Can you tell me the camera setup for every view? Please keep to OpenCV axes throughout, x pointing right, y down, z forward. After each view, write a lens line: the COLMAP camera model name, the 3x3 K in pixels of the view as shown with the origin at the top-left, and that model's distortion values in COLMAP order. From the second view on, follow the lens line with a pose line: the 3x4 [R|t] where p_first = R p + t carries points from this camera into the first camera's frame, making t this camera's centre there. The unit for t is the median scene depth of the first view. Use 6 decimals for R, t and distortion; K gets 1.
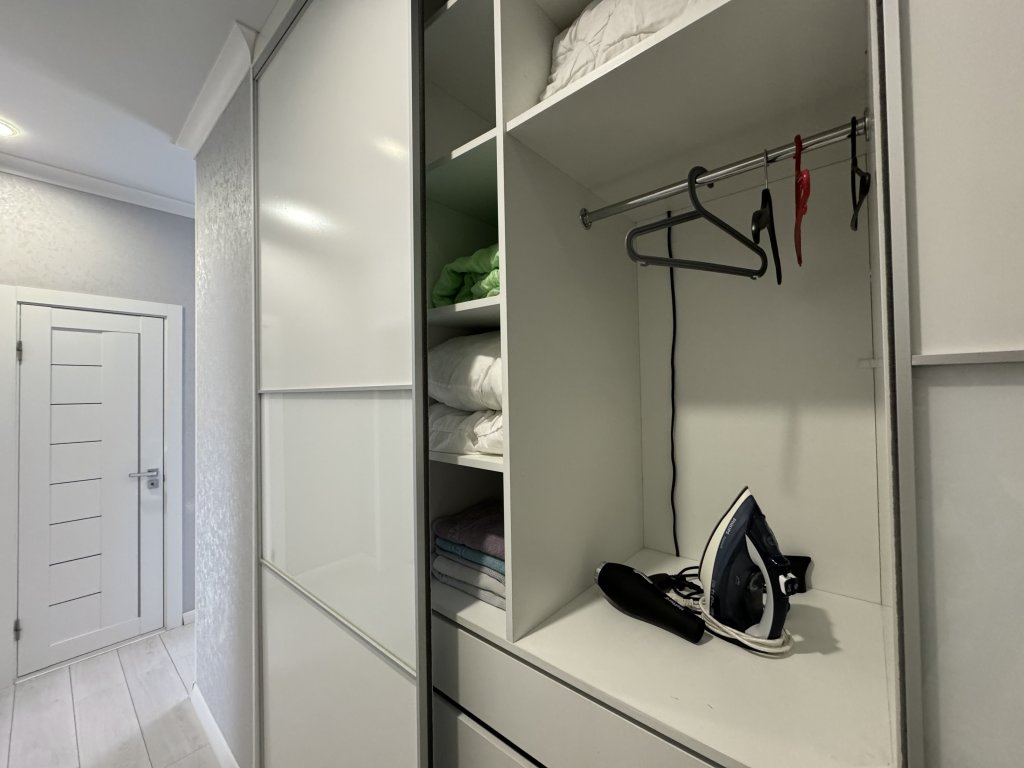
lens RADIAL K [[410.3, 0, 514.1], [0, 410.3, 385.2], [0, 0, 1]] dist [-0.003282, -0.000097]
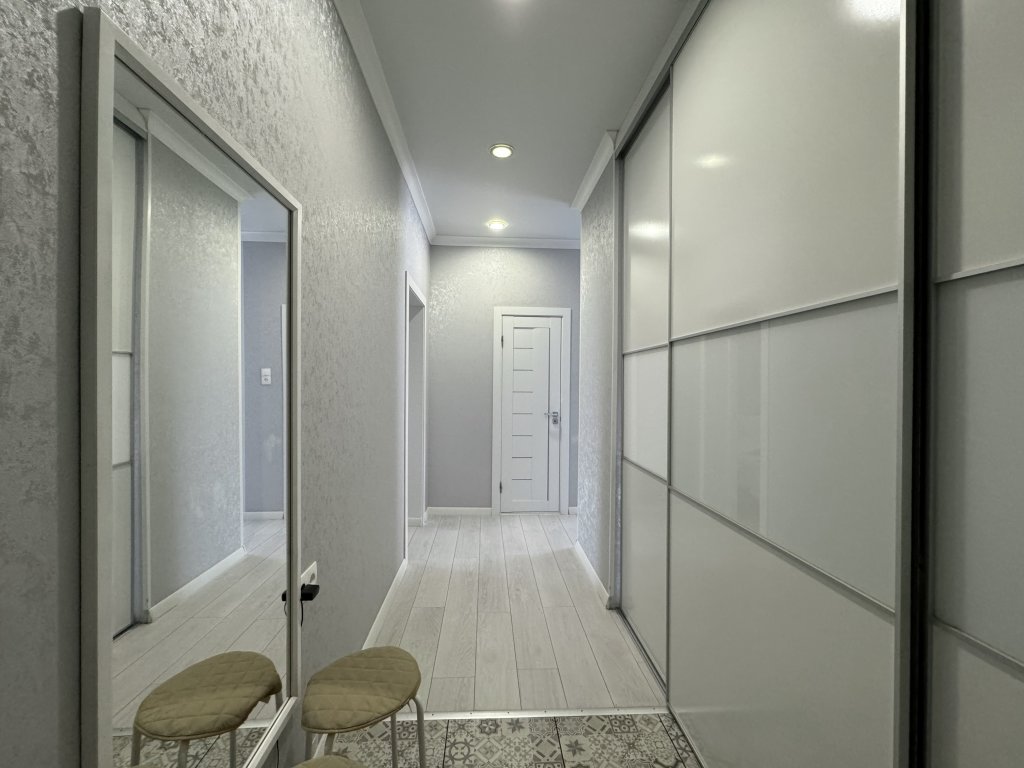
lens RADIAL K [[410.3, 0, 510.5], [0, 410.3, 385.7], [0, 0, 1]] dist [-0.003282, -0.000097]
pose [[0.697433, 0.025917, -0.716181, 0.173186], [-0.007625, 0.999558, 0.028746, 0.067232], [0.716609, -0.014587, 0.697322, -0.295513]]
